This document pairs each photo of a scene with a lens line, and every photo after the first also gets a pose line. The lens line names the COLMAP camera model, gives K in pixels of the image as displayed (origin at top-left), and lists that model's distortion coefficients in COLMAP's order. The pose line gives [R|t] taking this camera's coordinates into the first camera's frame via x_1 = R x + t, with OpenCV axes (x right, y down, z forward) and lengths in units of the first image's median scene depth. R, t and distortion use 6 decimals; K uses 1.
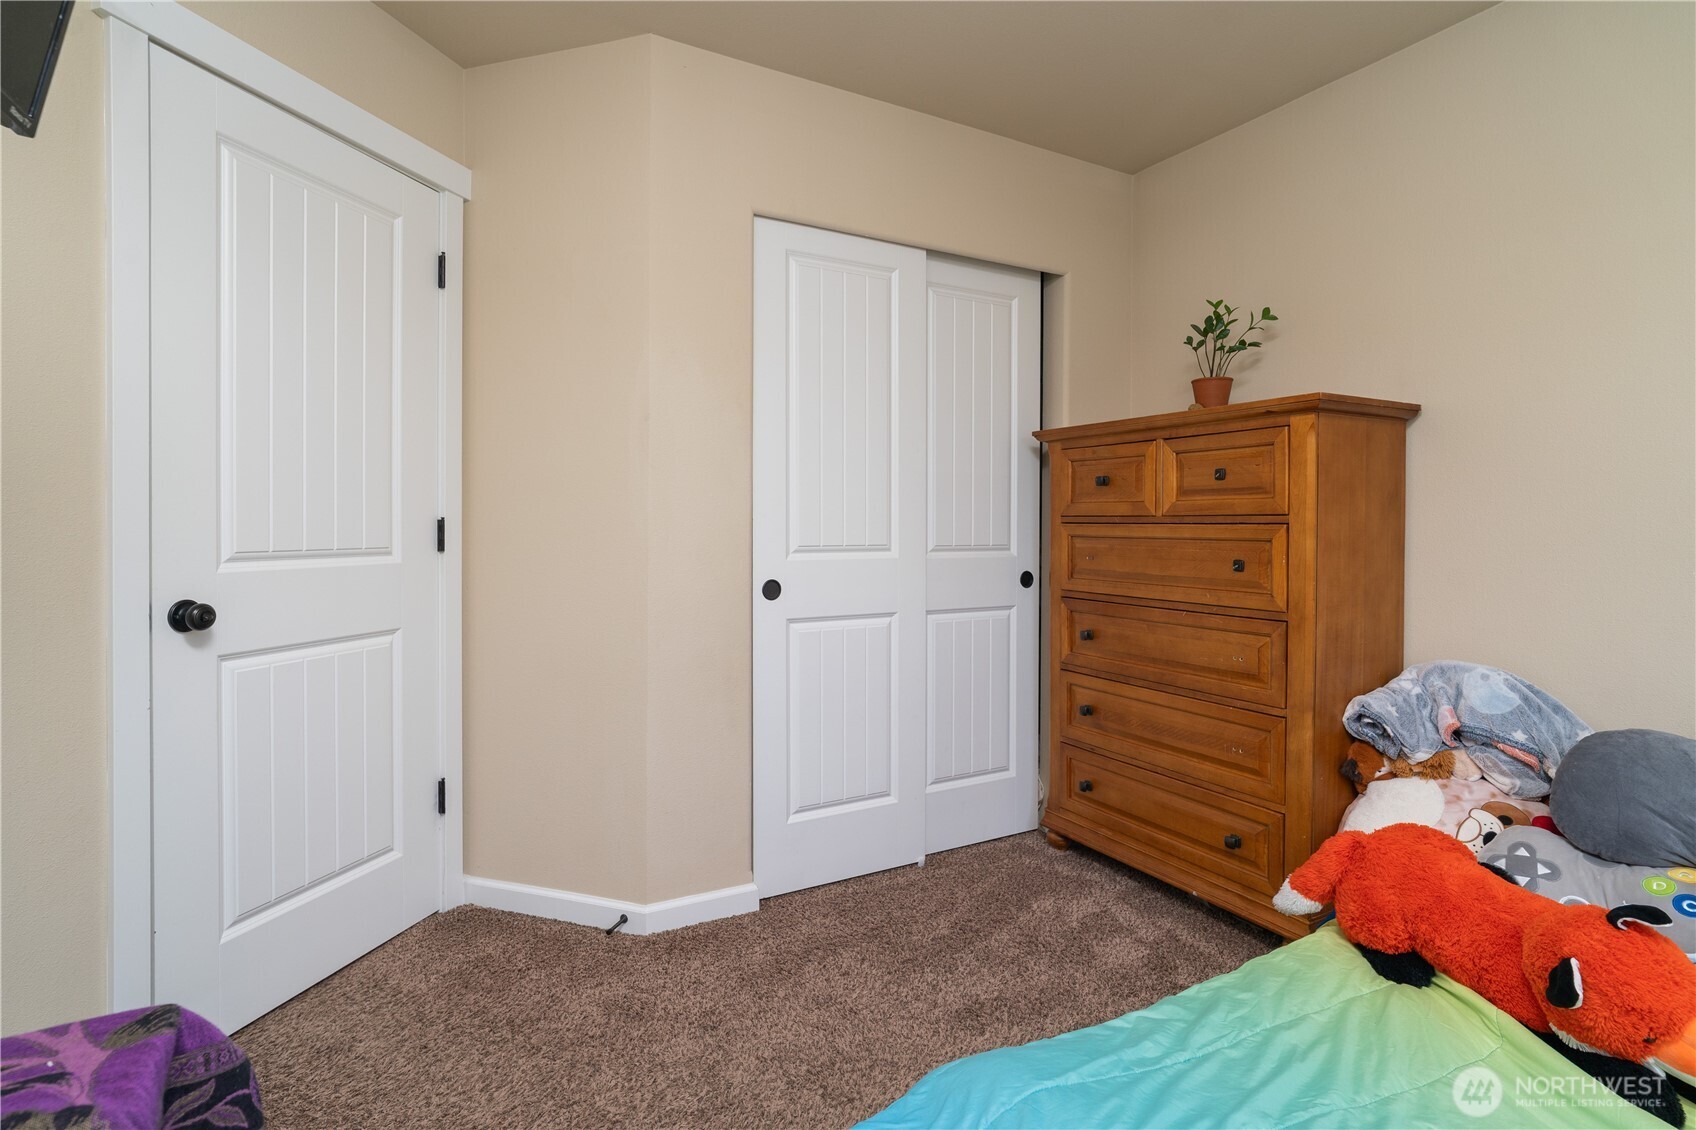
lens RADIAL K [[824.4, 0, 848.8], [0, 824.4, 533.8], [0, 0, 1]] dist [-0.015608, 0.001374]
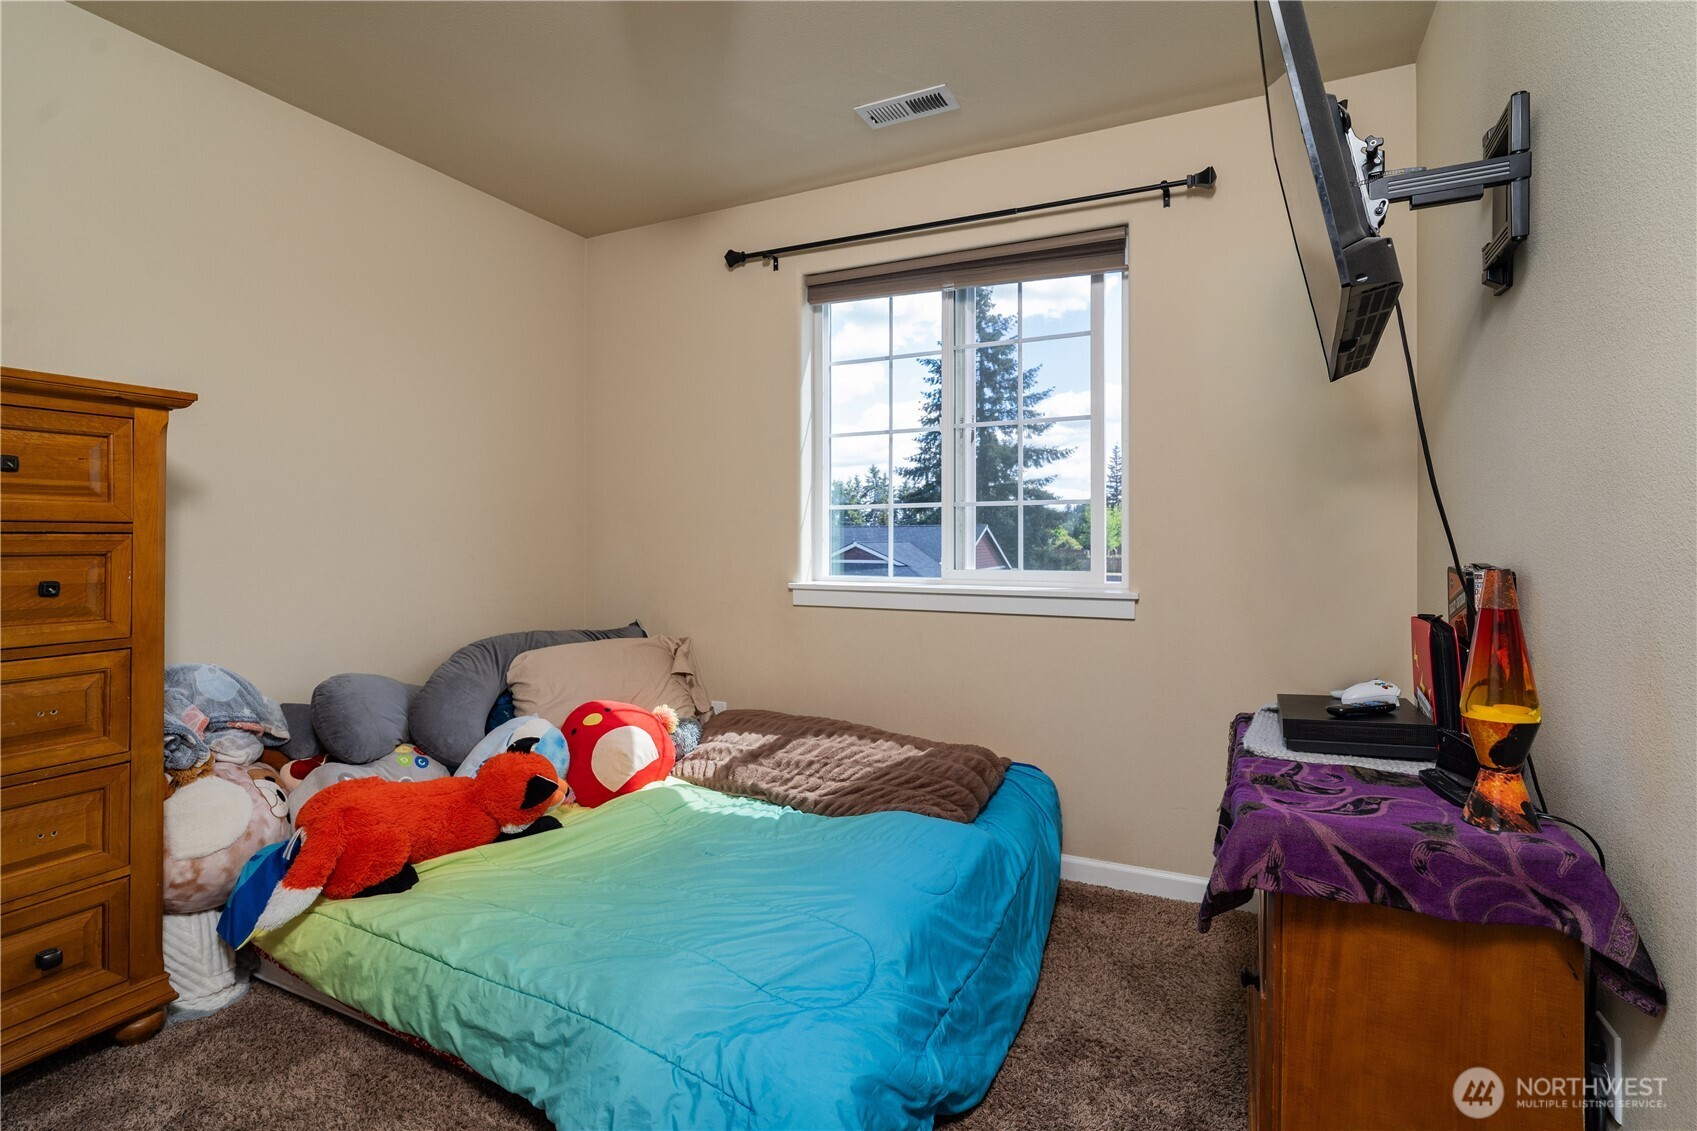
lens RADIAL K [[824.9, 0, 849.3], [0, 824.9, 534.3], [0, 0, 1]] dist [-0.015608, 0.001374]
pose [[-0.595330, 0.000265, 0.803482, -0.593124], [0.010444, 0.999918, 0.007409, -0.009393], [-0.803414, 0.012803, -0.595284, 0.899350]]
